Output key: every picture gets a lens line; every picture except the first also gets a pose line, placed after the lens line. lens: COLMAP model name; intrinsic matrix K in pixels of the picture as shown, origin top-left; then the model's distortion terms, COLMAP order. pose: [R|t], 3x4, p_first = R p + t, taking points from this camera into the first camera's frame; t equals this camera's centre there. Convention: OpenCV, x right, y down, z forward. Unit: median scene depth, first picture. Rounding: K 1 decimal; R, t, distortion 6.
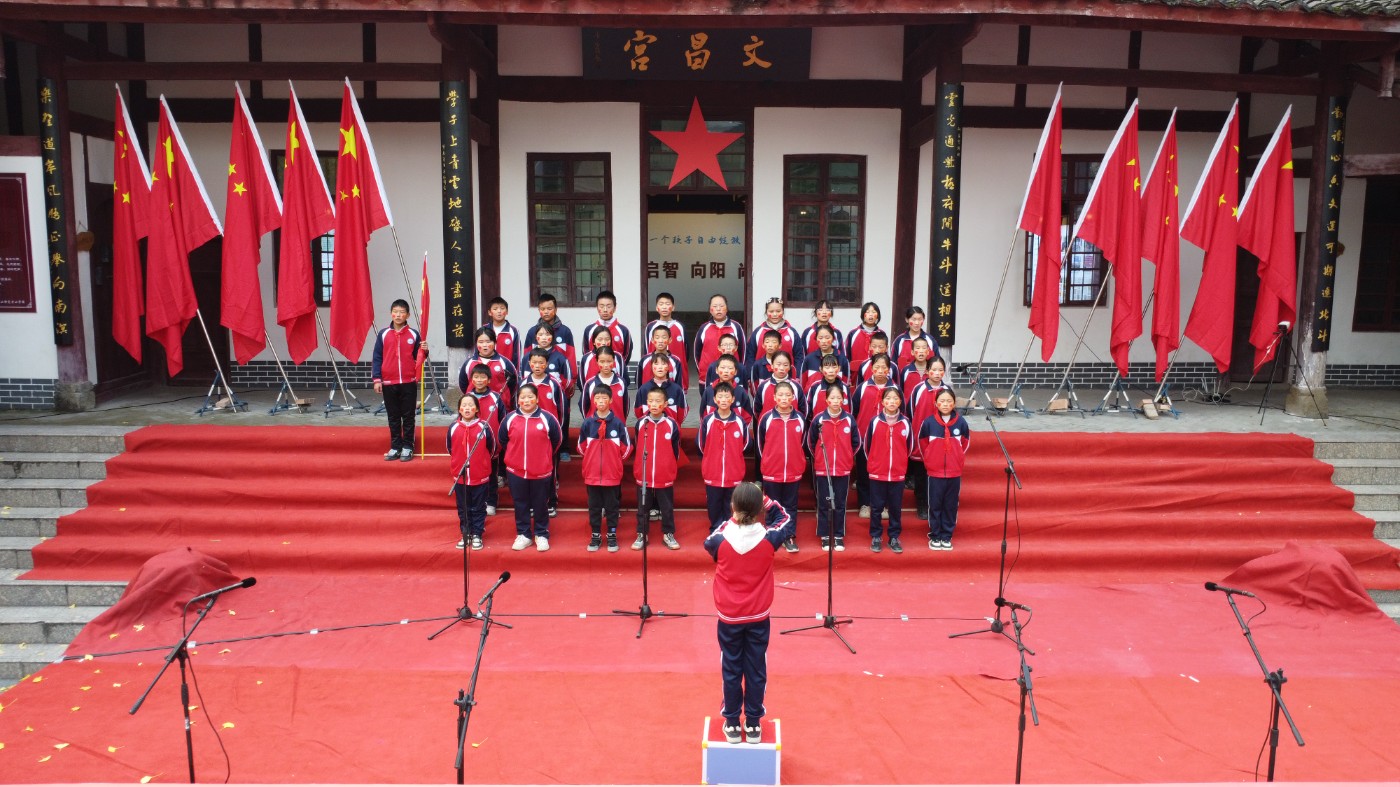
lens RADIAL K [[1012.6, 0, 703.0], [0, 1012.6, 396.2], [0, 0, 1]] dist [-0.051339, 0.028288]
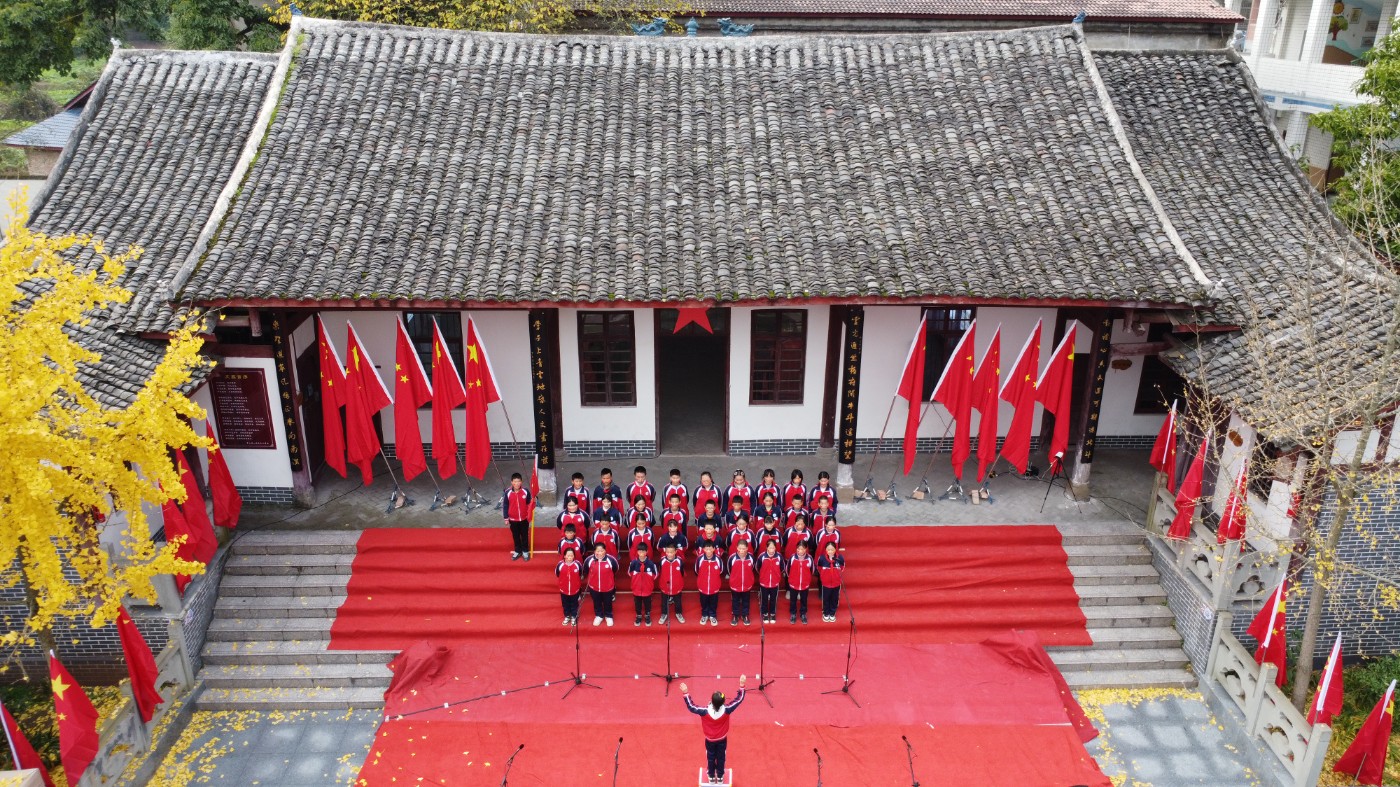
lens RADIAL K [[1009.9, 0, 702.6], [0, 1009.9, 396.0], [0, 0, 1]] dist [-0.033066, -0.003049]
pose [[0.999951, -0.002119, 0.009637, -0.007111], [-0.000179, 0.972625, 0.232382, -0.606742], [-0.009866, -0.232372, 0.972577, -0.611280]]
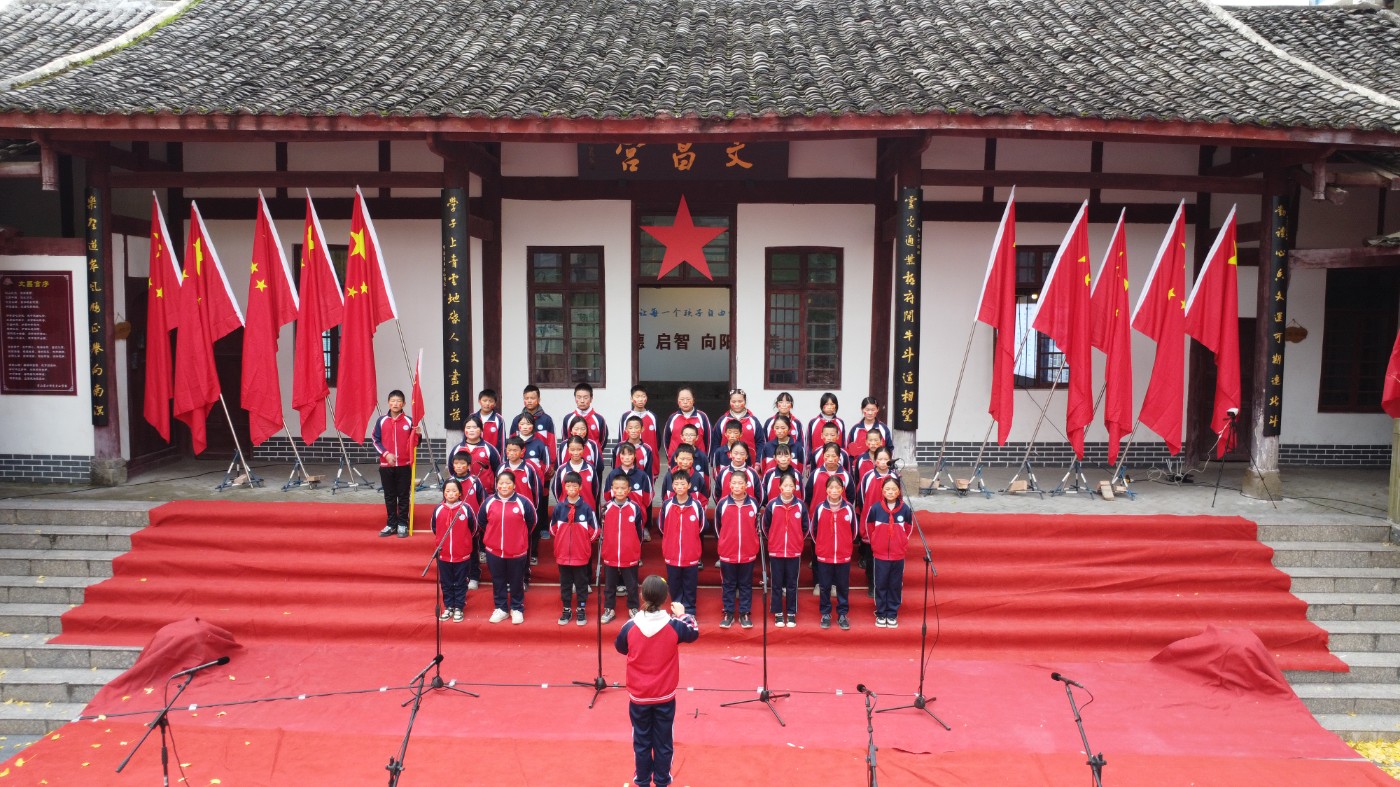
lens RADIAL K [[1011.0, 0, 702.8], [0, 1011.0, 395.9], [0, 0, 1]] dist [-0.039979, 0.009203]
pose [[0.999162, 0.003427, -0.040783, 0.076693], [-0.005614, 0.998544, -0.053650, -0.031983], [0.040539, 0.053834, 0.997727, -0.083401]]
